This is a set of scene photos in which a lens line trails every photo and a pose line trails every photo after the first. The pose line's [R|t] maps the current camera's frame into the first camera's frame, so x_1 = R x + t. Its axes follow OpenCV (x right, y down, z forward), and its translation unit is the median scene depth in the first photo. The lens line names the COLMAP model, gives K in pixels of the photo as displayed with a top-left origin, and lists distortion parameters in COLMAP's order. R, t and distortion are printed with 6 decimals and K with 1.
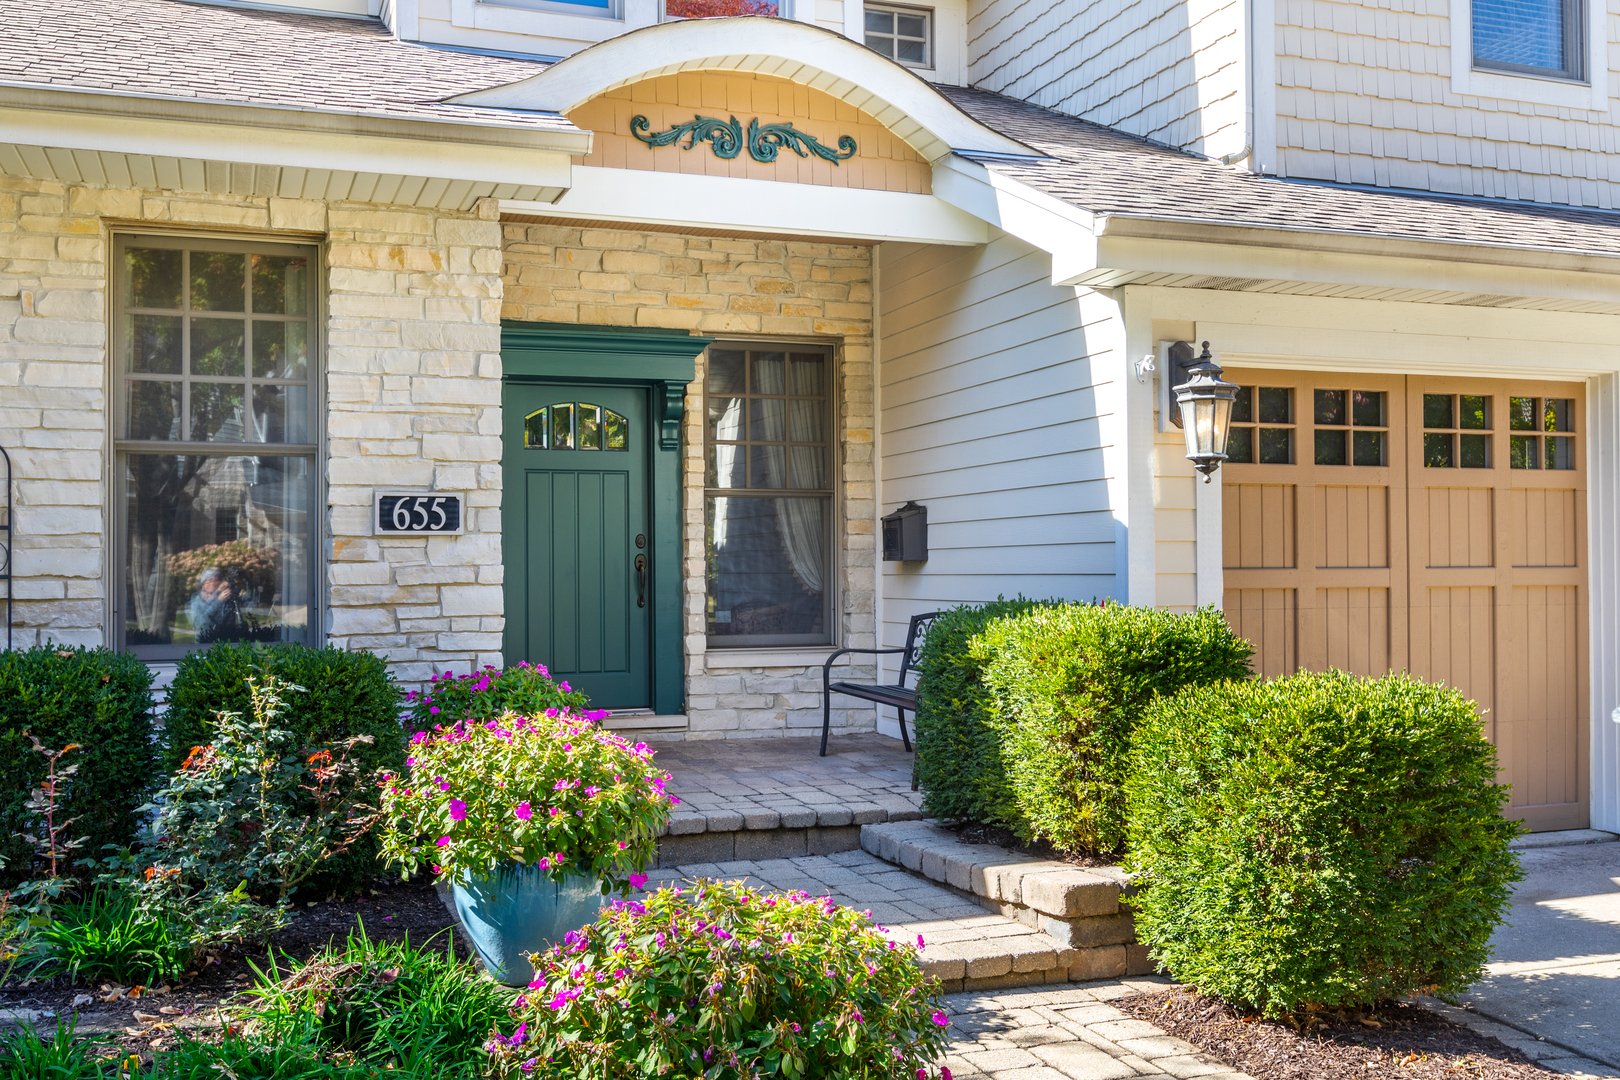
lens RADIAL K [[1522.7, 0, 757.4], [0, 1522.7, 540.5], [0, 0, 1]] dist [0.009920, 0.012429]
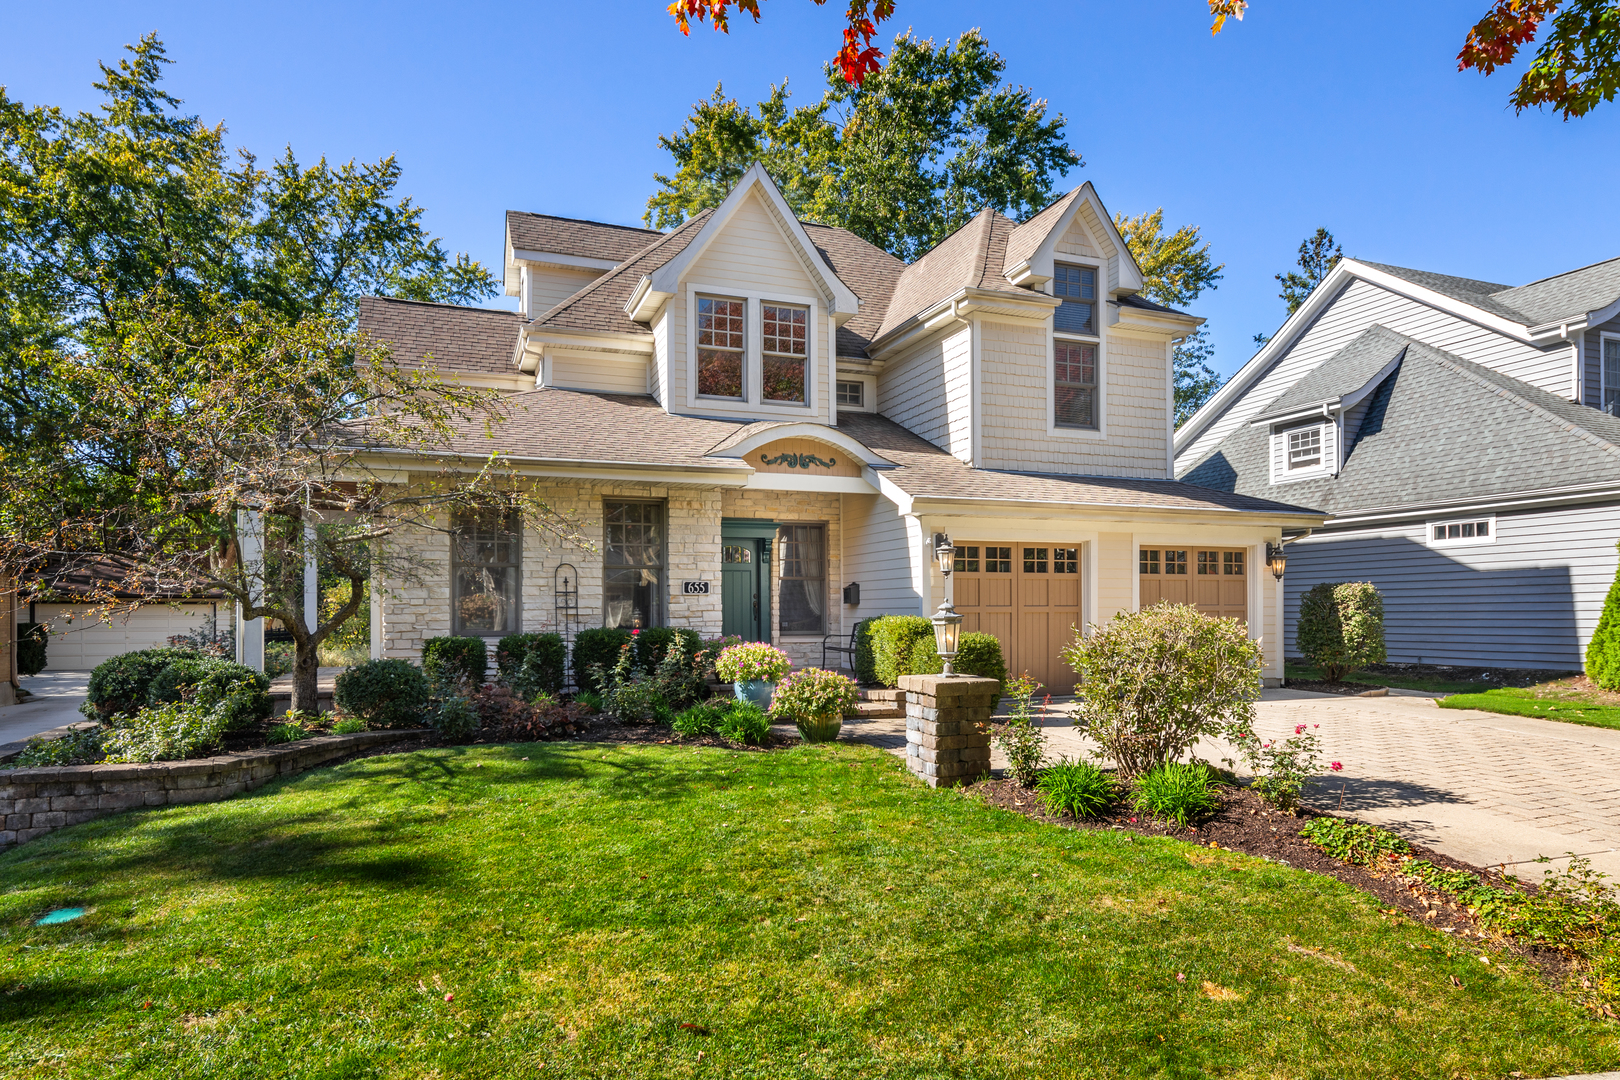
lens RADIAL K [[950.8, 0, 789.1], [0, 950.8, 615.4], [0, 0, 1]] dist [0.001419, -0.004199]
pose [[0.999424, 0.001061, 0.033916, -0.093112], [-0.001840, 0.999735, 0.022938, -0.005564], [-0.033883, -0.022988, 0.999161, -0.896095]]
